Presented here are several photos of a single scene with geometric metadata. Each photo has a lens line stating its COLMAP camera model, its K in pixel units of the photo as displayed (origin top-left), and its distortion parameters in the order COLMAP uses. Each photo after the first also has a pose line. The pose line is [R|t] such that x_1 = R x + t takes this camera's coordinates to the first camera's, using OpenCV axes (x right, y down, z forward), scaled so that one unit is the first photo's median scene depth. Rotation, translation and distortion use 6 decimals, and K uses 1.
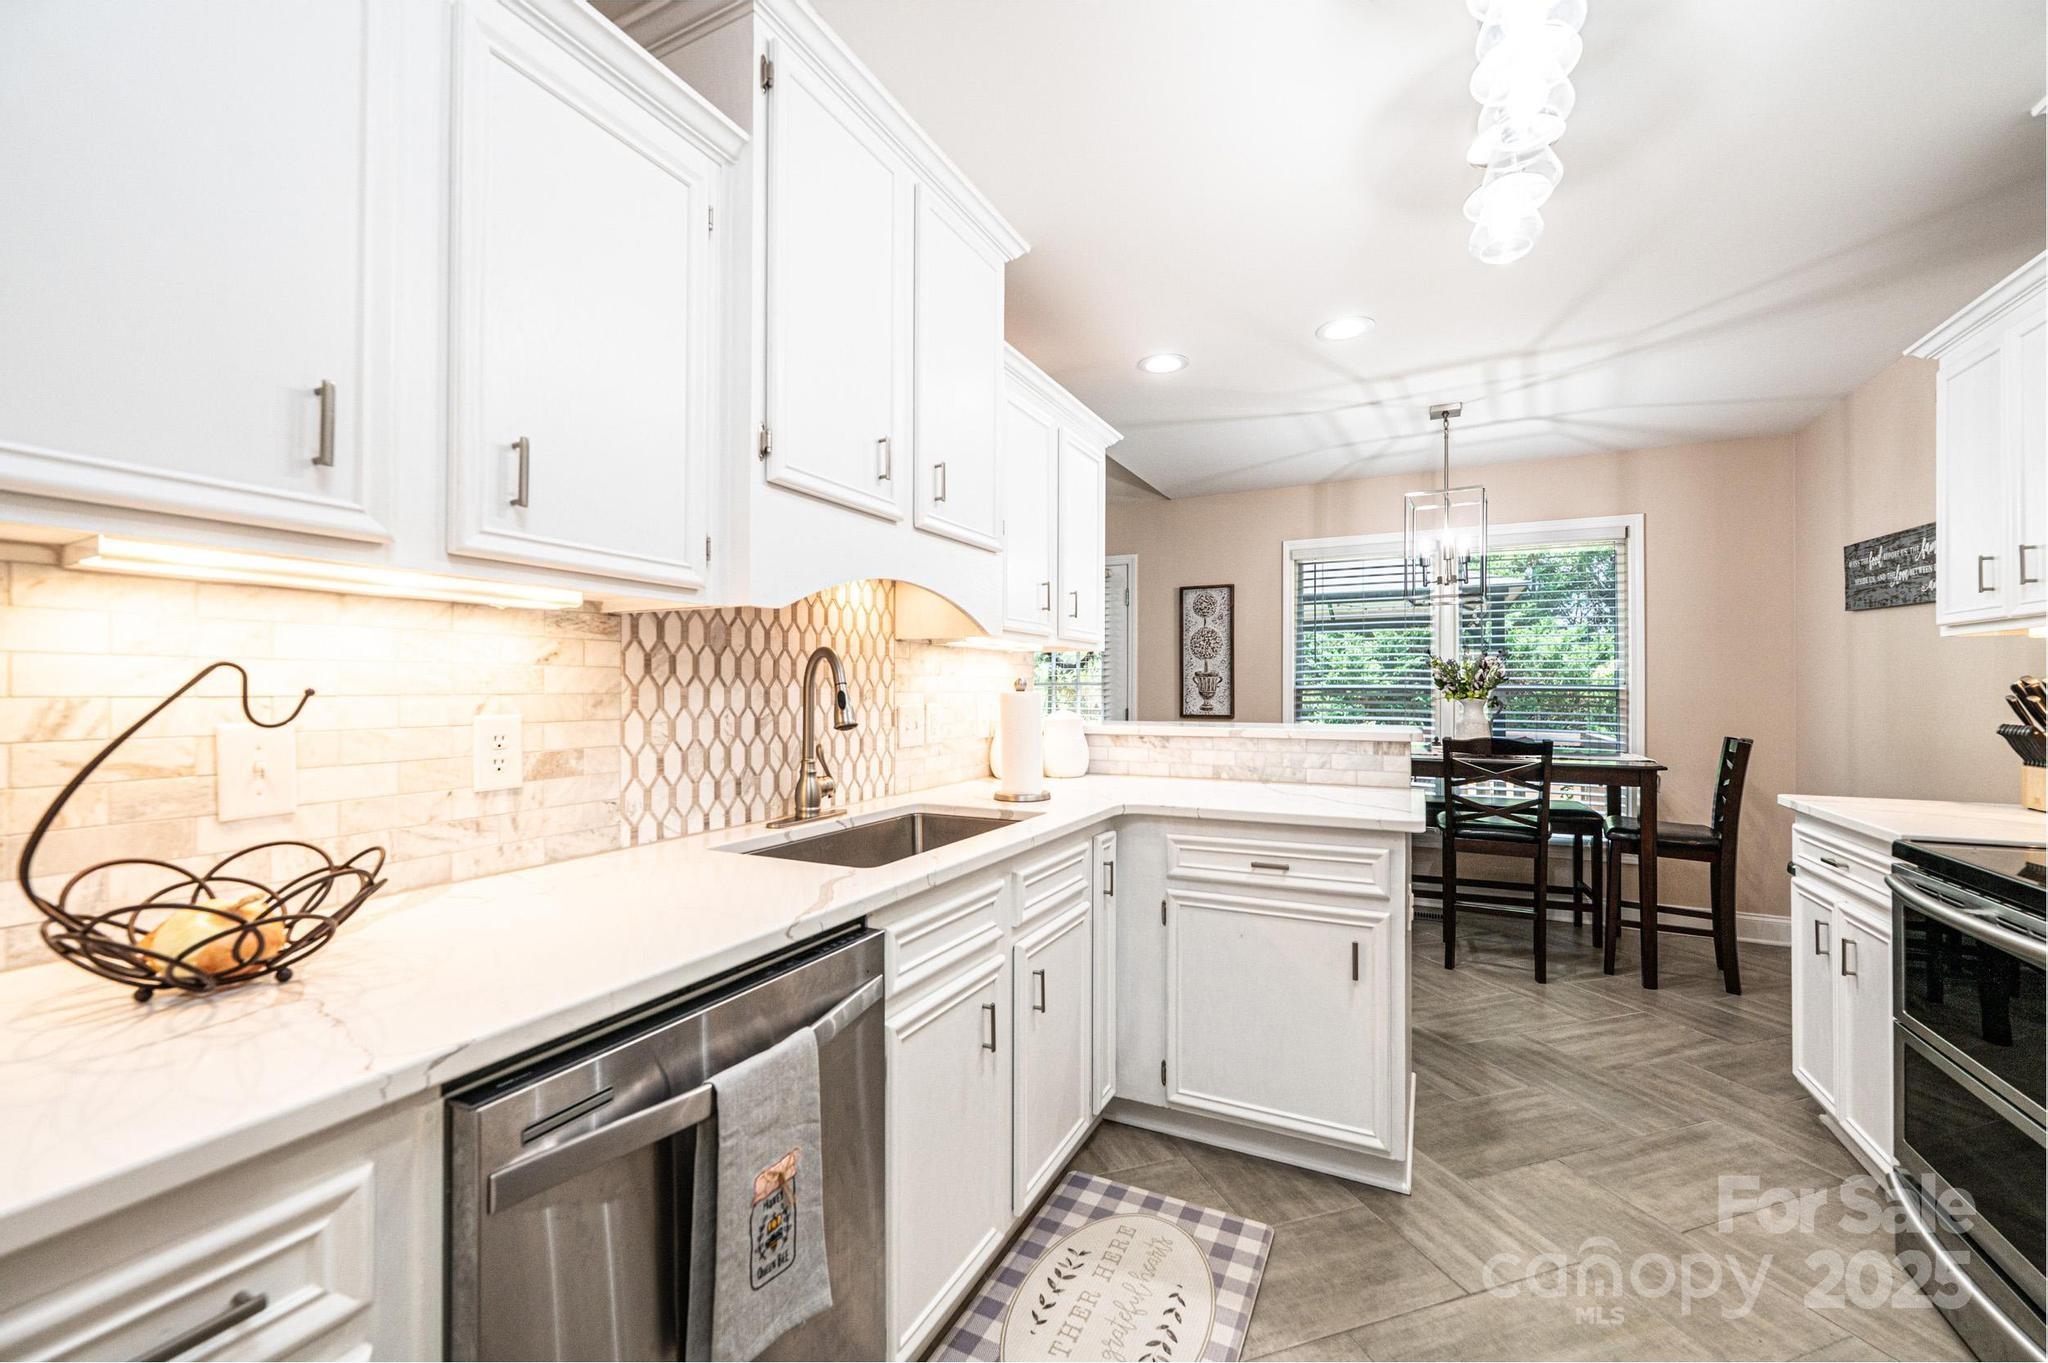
lens RADIAL K [[838.9, 0, 1021.3], [0, 838.9, 683.3], [0, 0, 1]] dist [-0.001060, 0.000249]
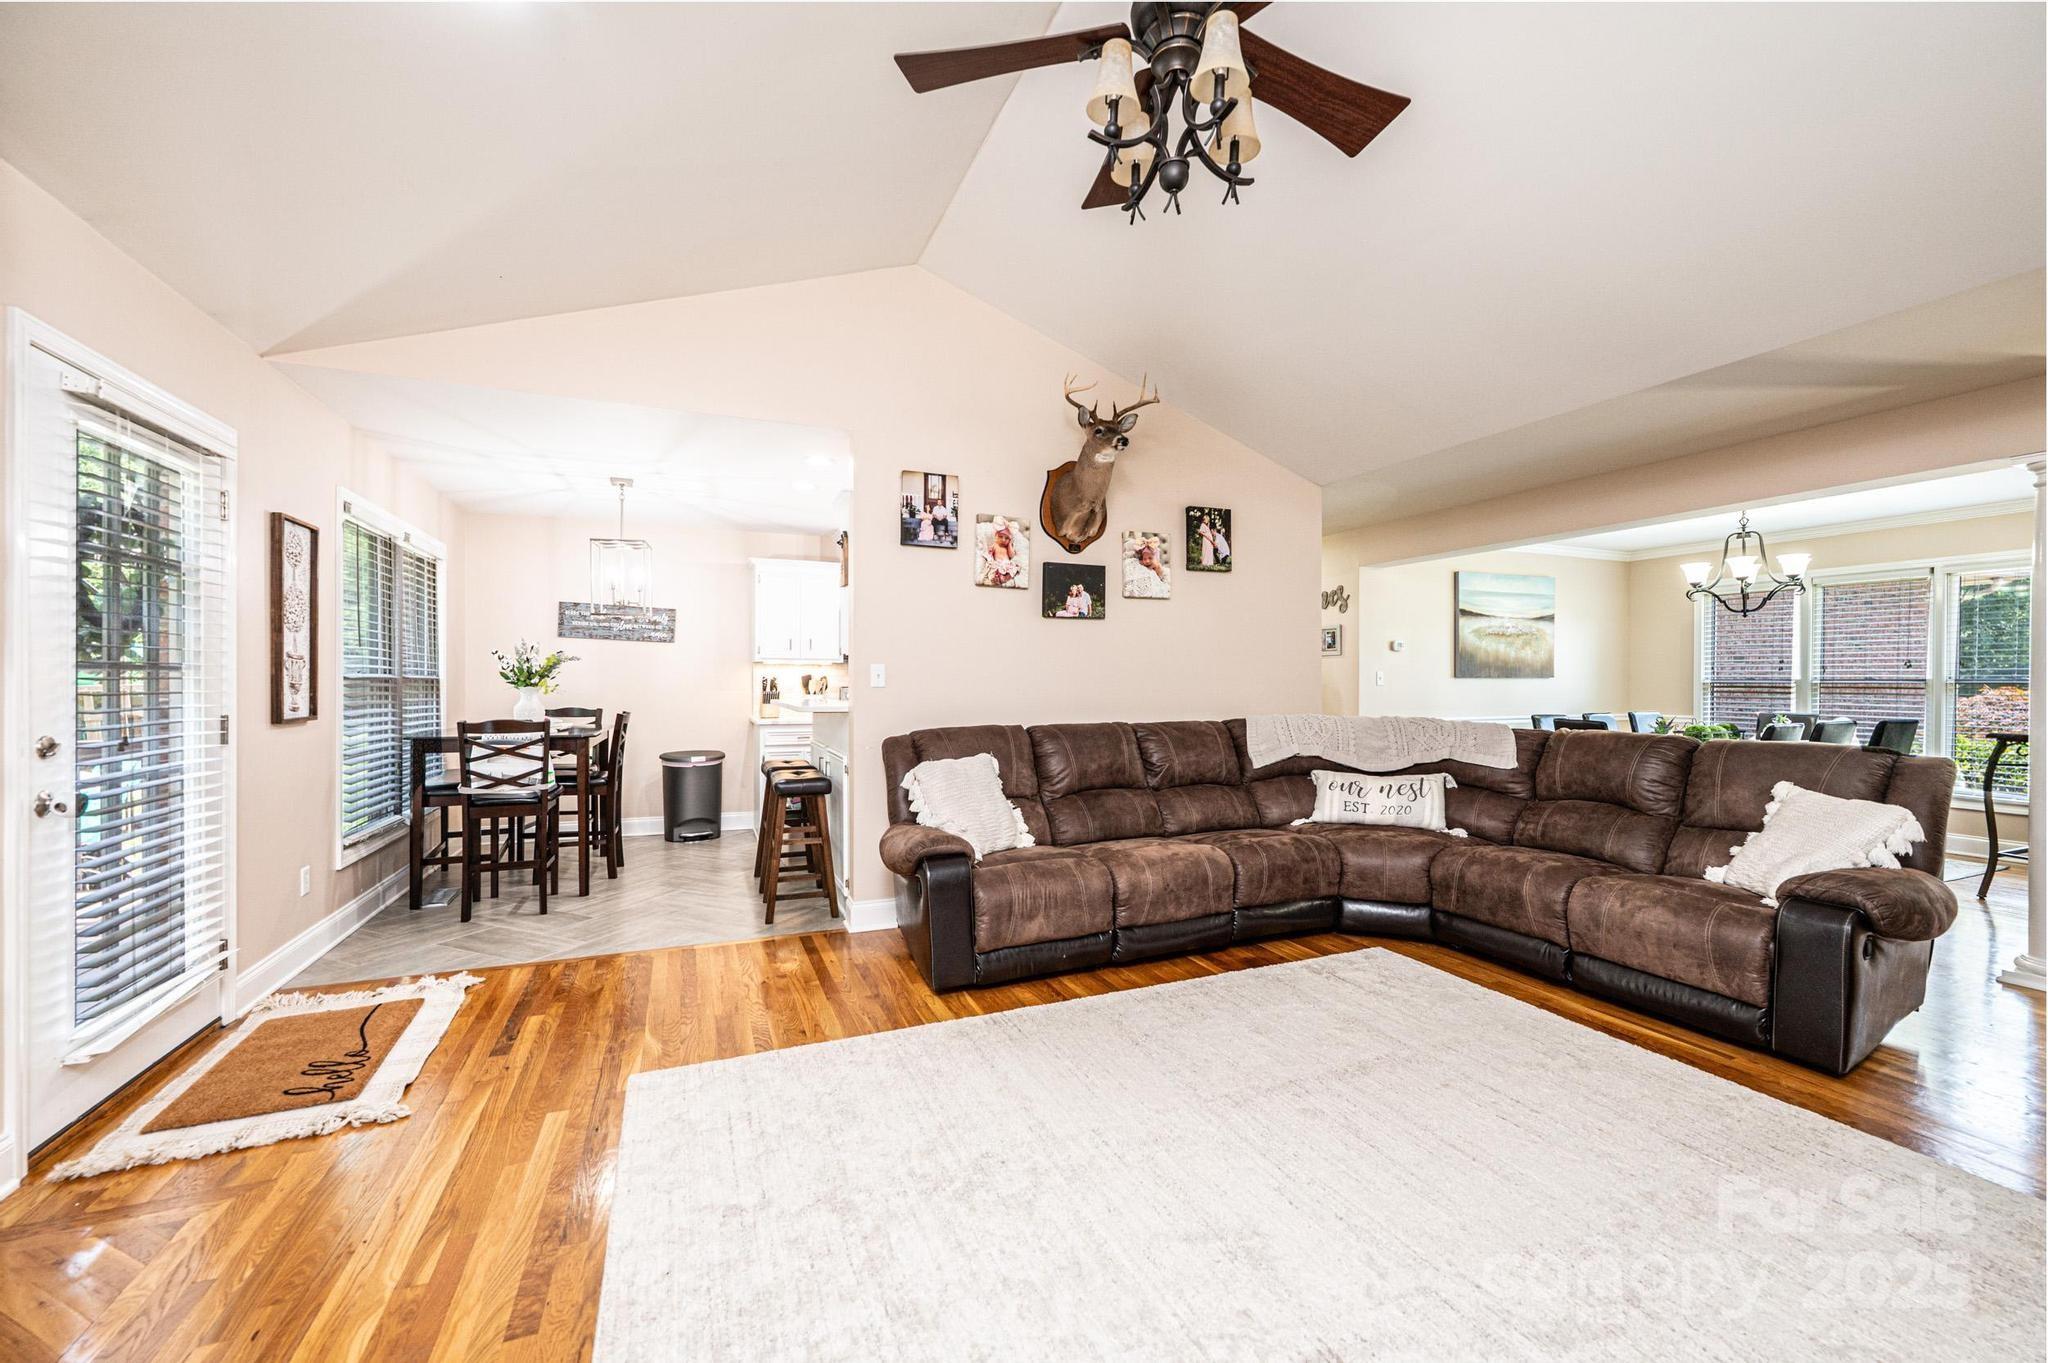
lens RADIAL K [[816.0, 0, 1020.2], [0, 816.0, 682.8], [0, 0, 1]] dist [-0.001336, -0.000015]
pose [[-0.754210, -0.005789, 0.656608, -1.705317], [-0.010385, 0.999941, -0.003112, 0.019475], [-0.656552, -0.009166, -0.754225, 3.042023]]
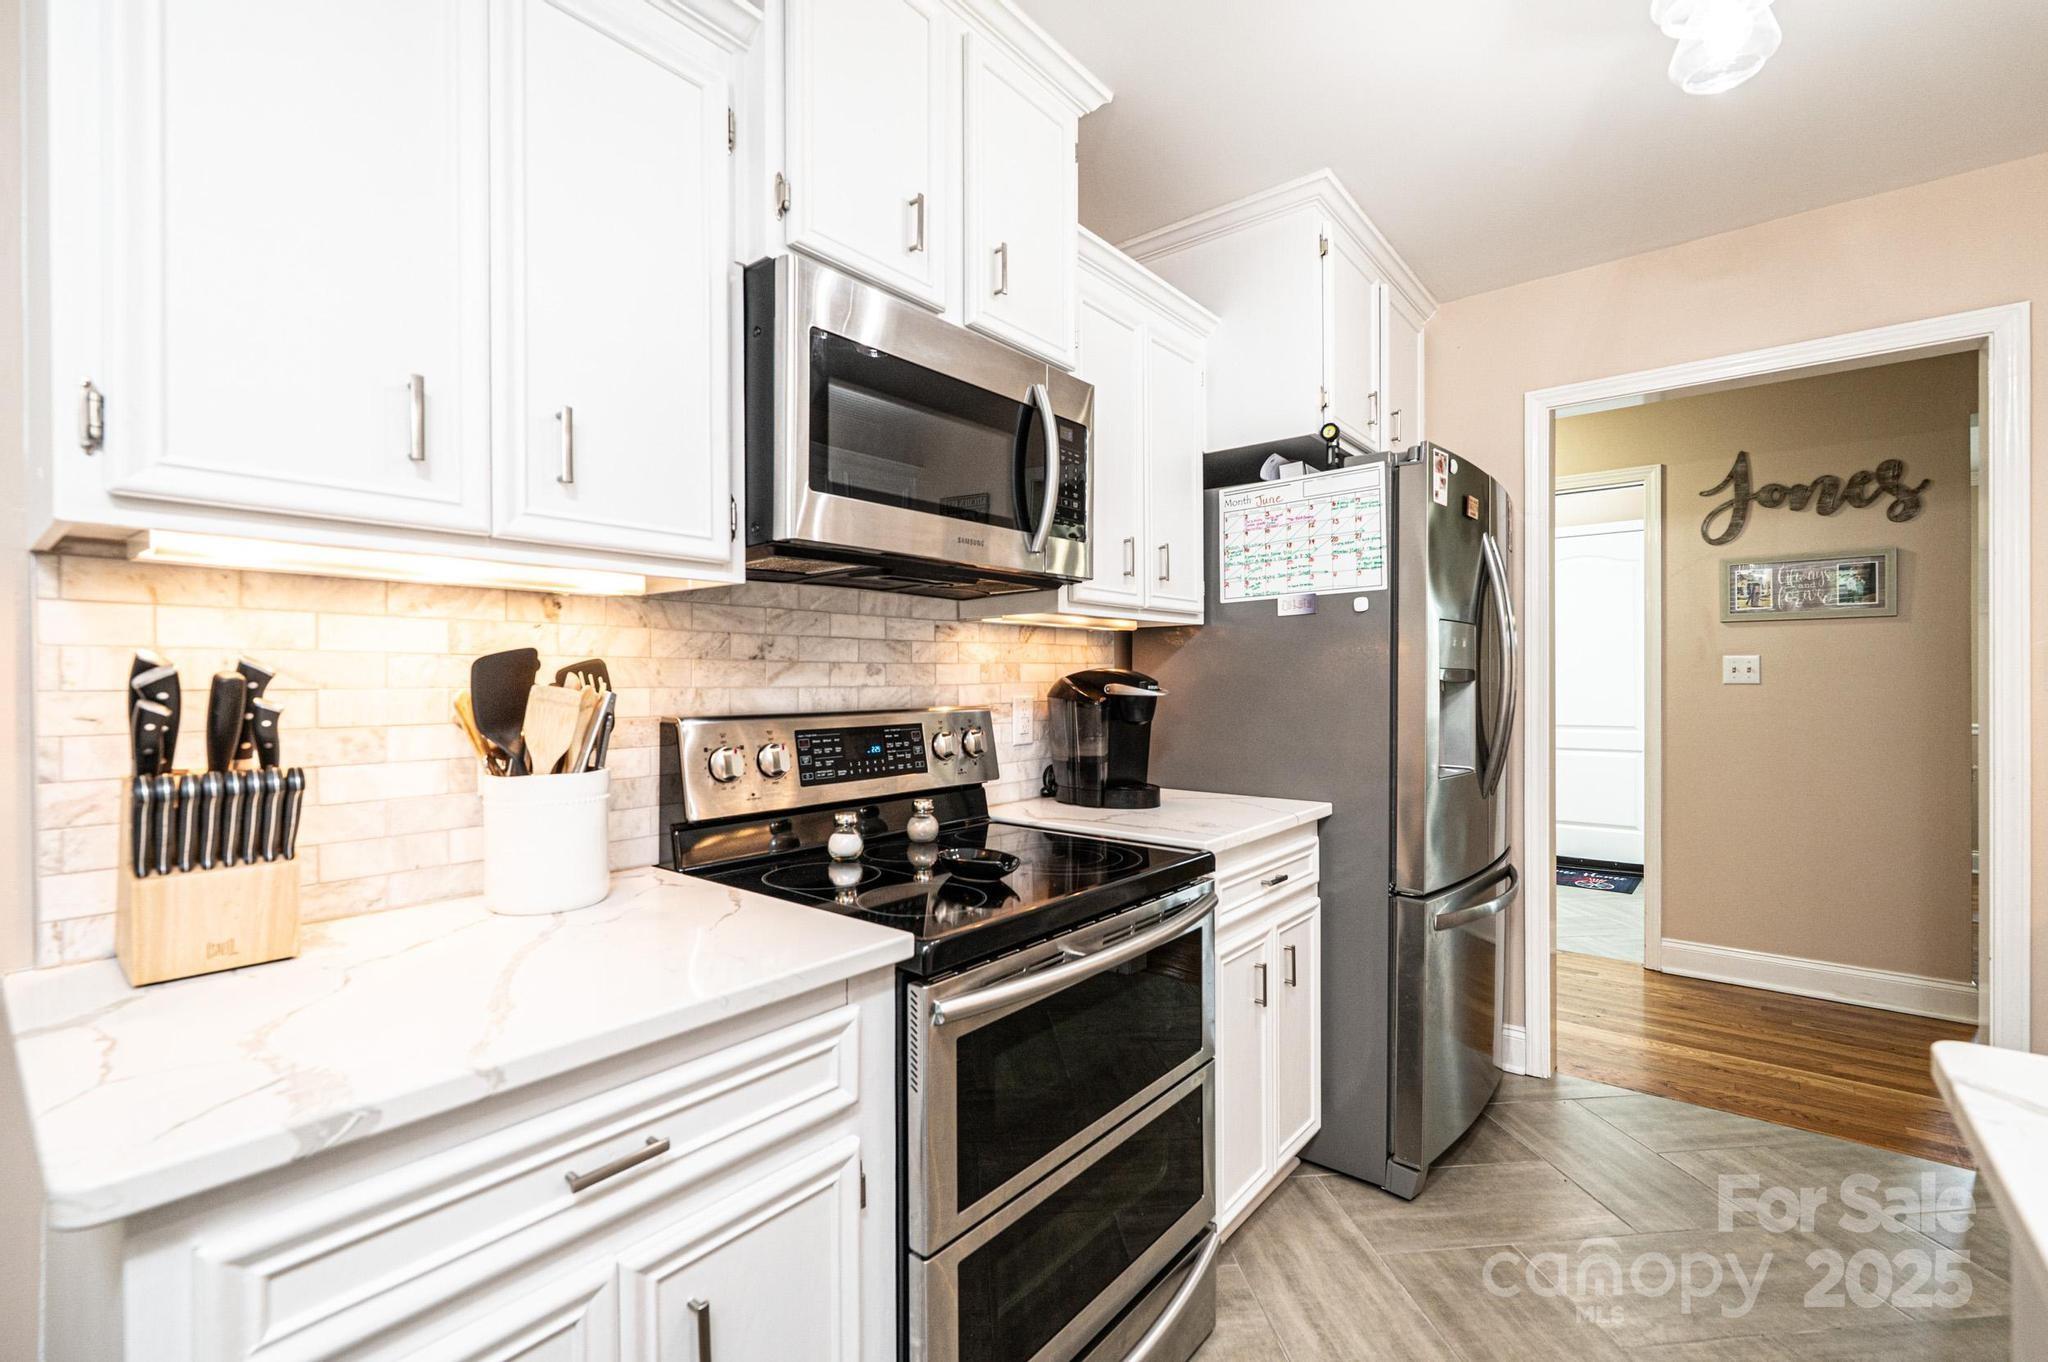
lens RADIAL K [[903.2, 0, 1024.0], [0, 903.2, 681.0], [0, 0, 1]] dist [-0.000815, -0.000209]
pose [[-0.976164, -0.000014, 0.217036, 0.792904], [-0.001100, 0.999987, -0.004883, 0.007119], [-0.217034, -0.005005, -0.976151, 1.535321]]
